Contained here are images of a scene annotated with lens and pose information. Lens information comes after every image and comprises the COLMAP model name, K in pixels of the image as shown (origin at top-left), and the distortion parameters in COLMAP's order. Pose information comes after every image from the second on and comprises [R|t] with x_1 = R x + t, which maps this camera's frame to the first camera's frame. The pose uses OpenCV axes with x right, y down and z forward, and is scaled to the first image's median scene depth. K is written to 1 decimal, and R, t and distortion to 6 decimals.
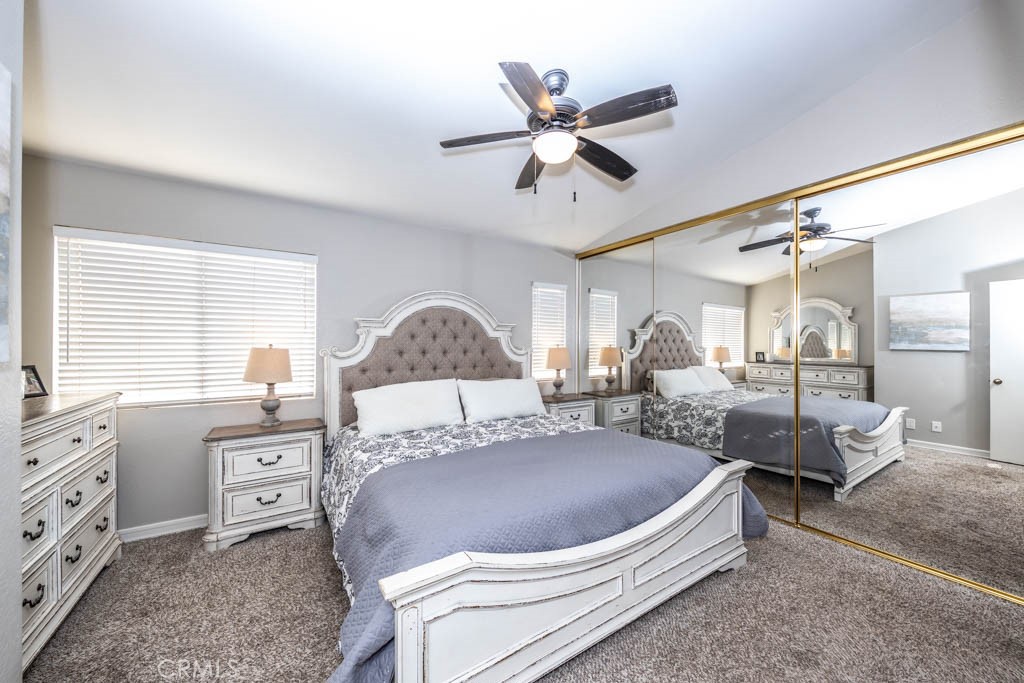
lens RADIAL K [[378.7, 0, 521.8], [0, 378.7, 344.0], [0, 0, 1]] dist [0.004830, -0.000316]
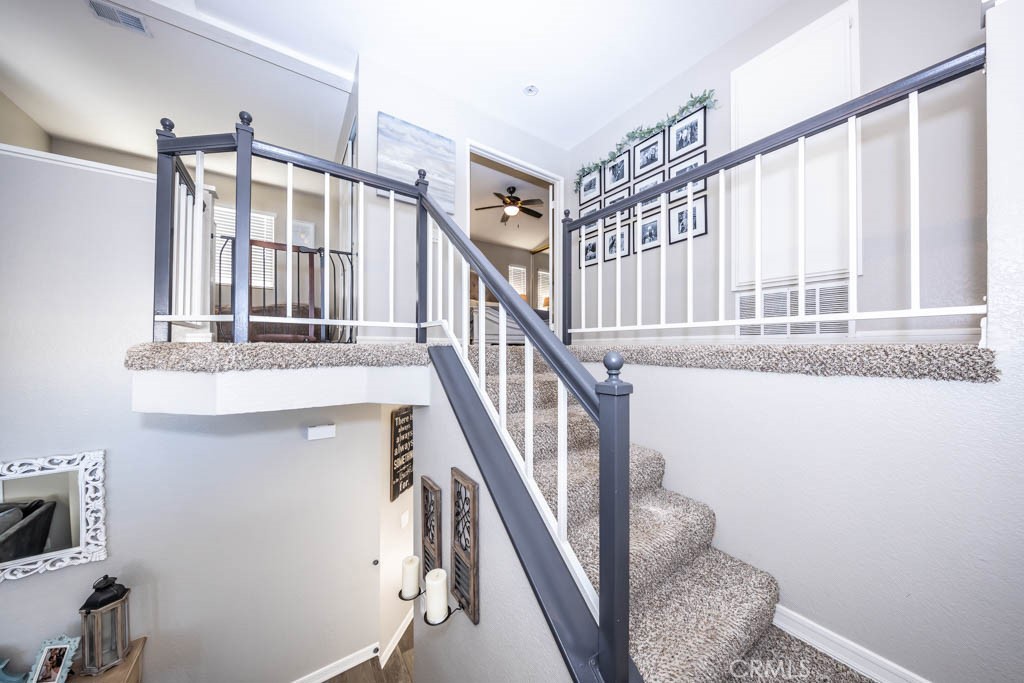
lens RADIAL K [[326.6, 0, 517.3], [0, 326.6, 343.2], [0, 0, 1]] dist [-0.002524, -0.000549]
pose [[0.999776, -0.001444, 0.021135, 0.053689], [0.001567, 0.999982, -0.005787, 0.451795], [-0.021126, 0.005818, 0.999760, -1.279806]]
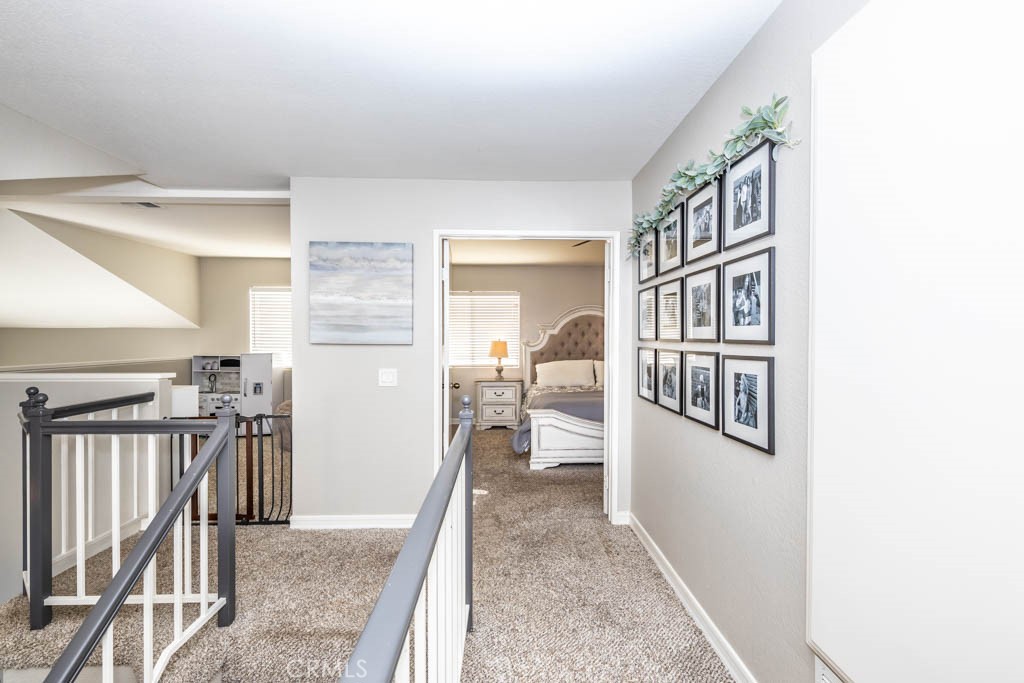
lens RADIAL K [[435.4, 0, 514.8], [0, 435.4, 341.0], [0, 0, 1]] dist [0.001393, 0.000192]
pose [[0.852279, -0.000515, -0.523088, 0.630556], [0.004819, 0.999965, 0.006866, -0.005820], [0.523066, -0.008372, 0.852251, -0.946357]]
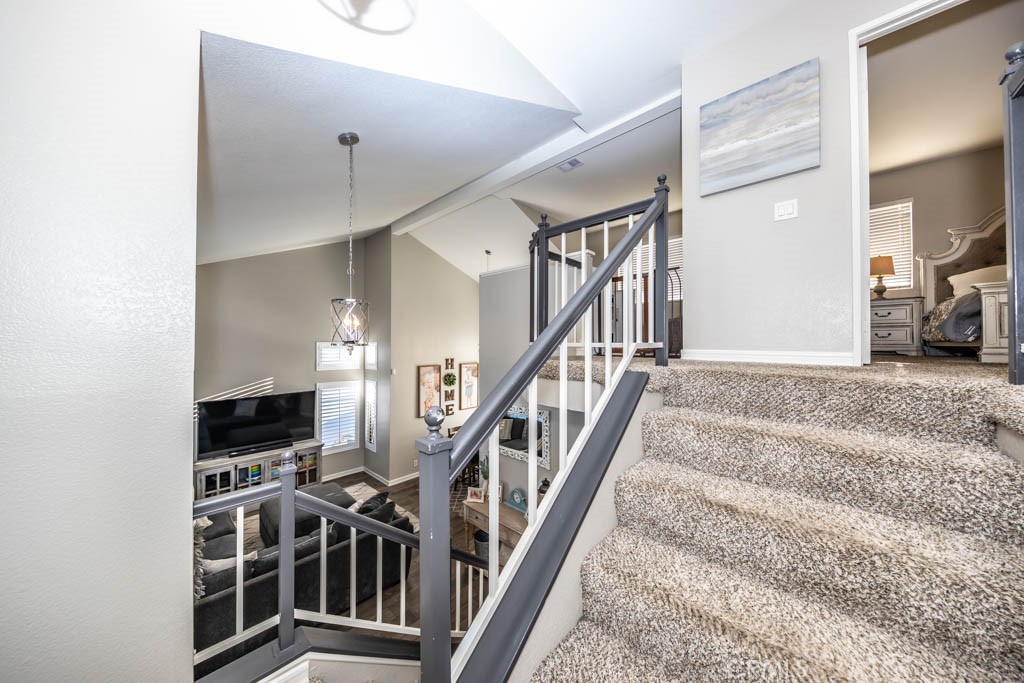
lens RADIAL K [[329.5, 0, 524.3], [0, 329.5, 337.8], [0, 0, 1]] dist [-0.001577, -0.000209]
pose [[0.252290, -0.015626, -0.967525, 0.407320], [0.002262, 0.999876, -0.015558, 0.407548], [0.967649, 0.001737, 0.252295, -1.006100]]
